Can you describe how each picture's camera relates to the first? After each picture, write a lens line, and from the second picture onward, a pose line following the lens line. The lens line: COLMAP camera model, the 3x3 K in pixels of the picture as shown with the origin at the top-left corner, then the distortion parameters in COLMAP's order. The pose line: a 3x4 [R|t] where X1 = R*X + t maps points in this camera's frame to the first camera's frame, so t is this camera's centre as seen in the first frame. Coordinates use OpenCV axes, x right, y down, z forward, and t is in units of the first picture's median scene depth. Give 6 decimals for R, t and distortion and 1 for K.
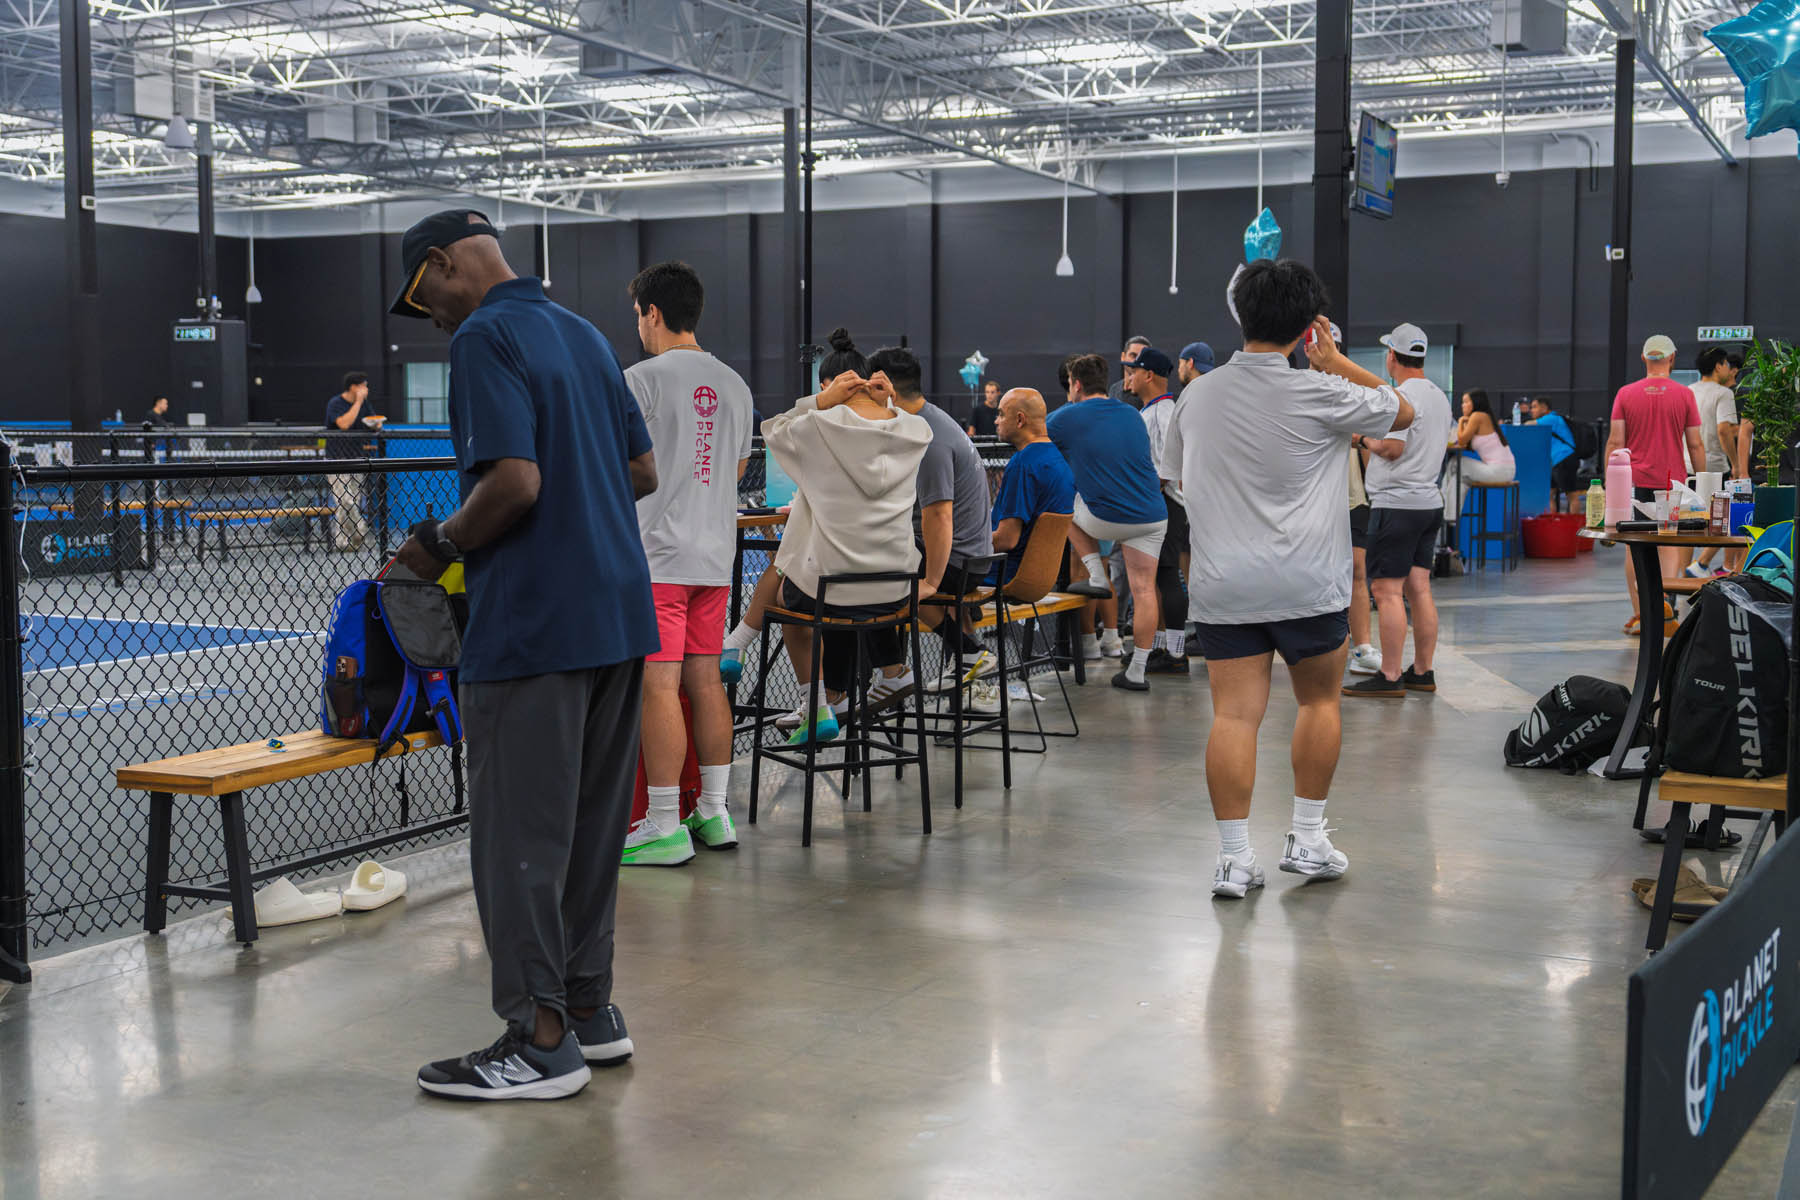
lens RADIAL K [[2028.2, 0, 894.4], [0, 2028.2, 589.9], [0, 0, 1]] dist [0.017748, 0.000000]
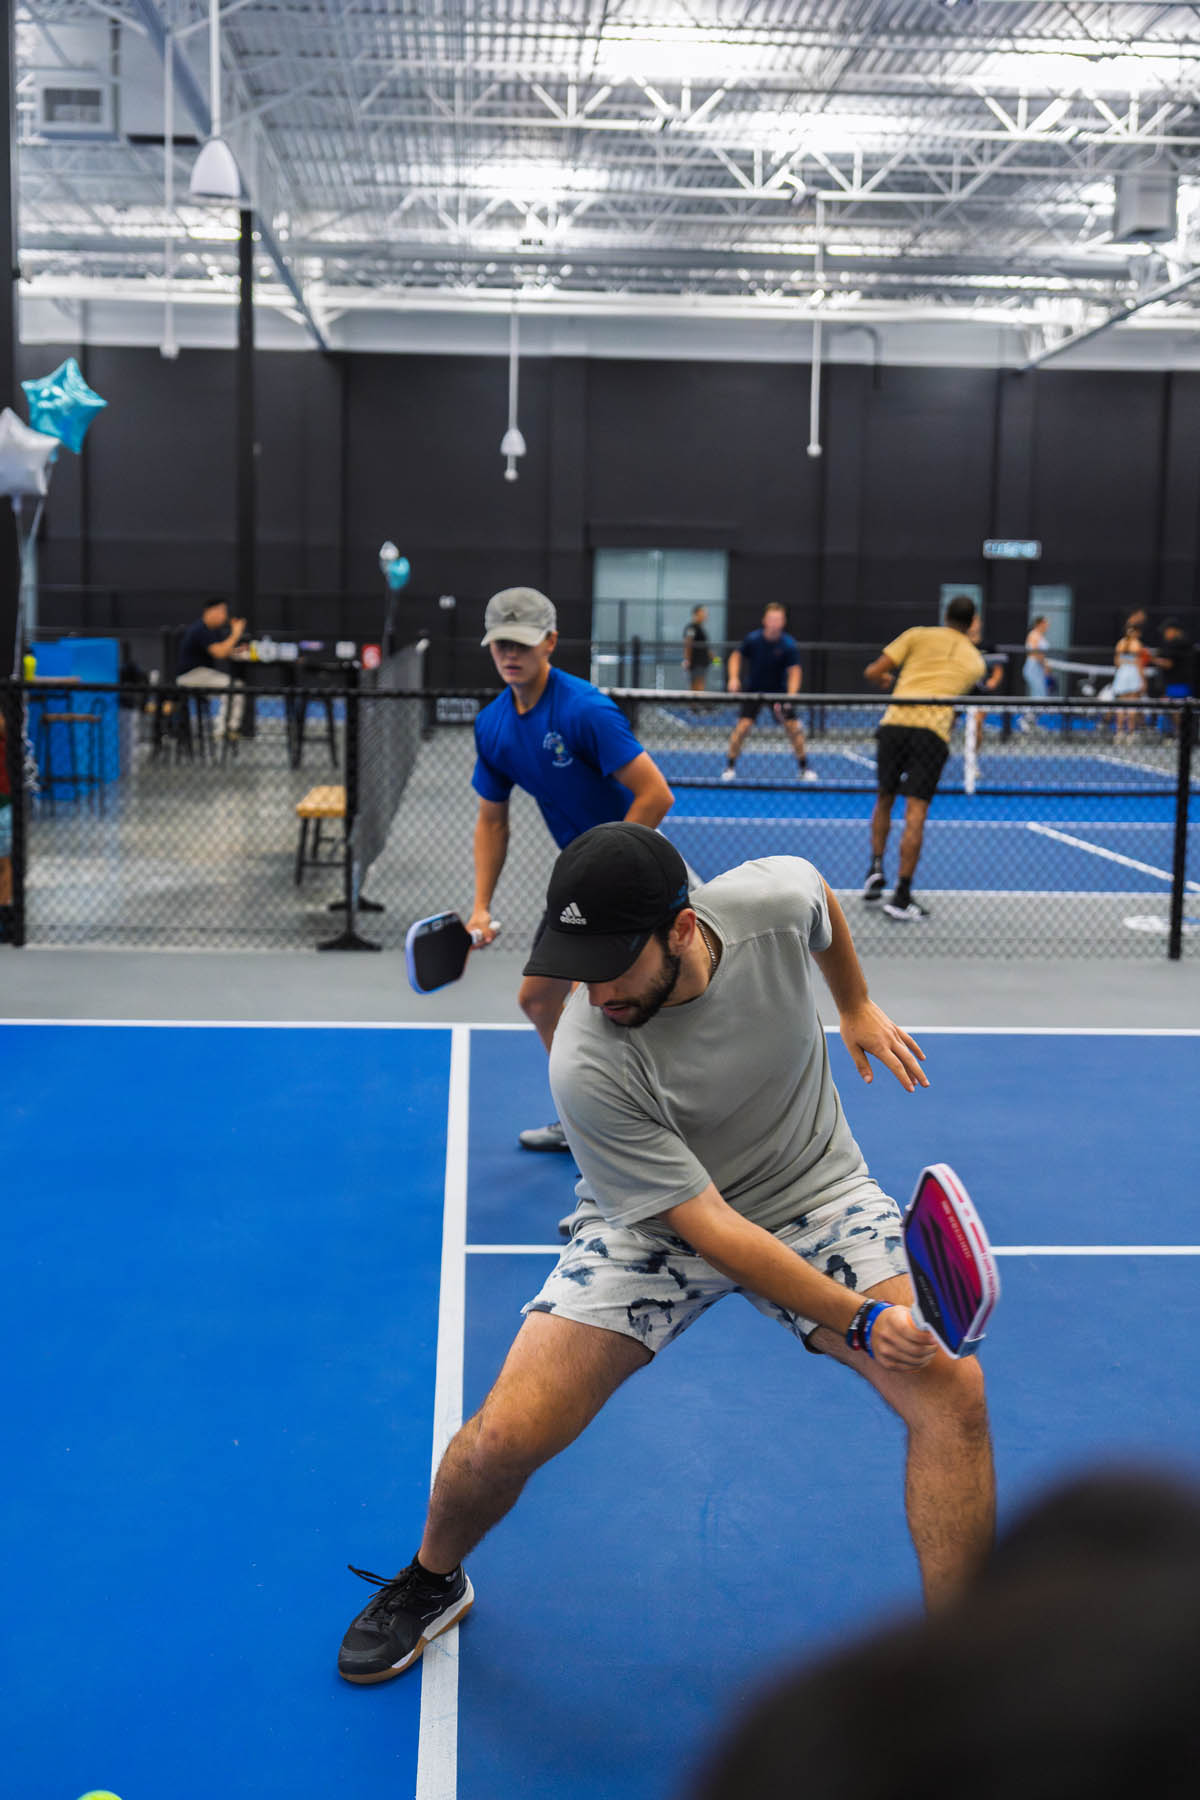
lens RADIAL K [[2287.6, 0, 602.7], [0, 2287.6, 916.8], [0, 0, 1]] dist [0.024794, 0.000000]
pose [[0.866339, -0.045414, 0.497388, -0.339203], [0.023121, 0.998437, 0.050890, -0.014478], [-0.498922, -0.032588, 0.866034, 0.173633]]
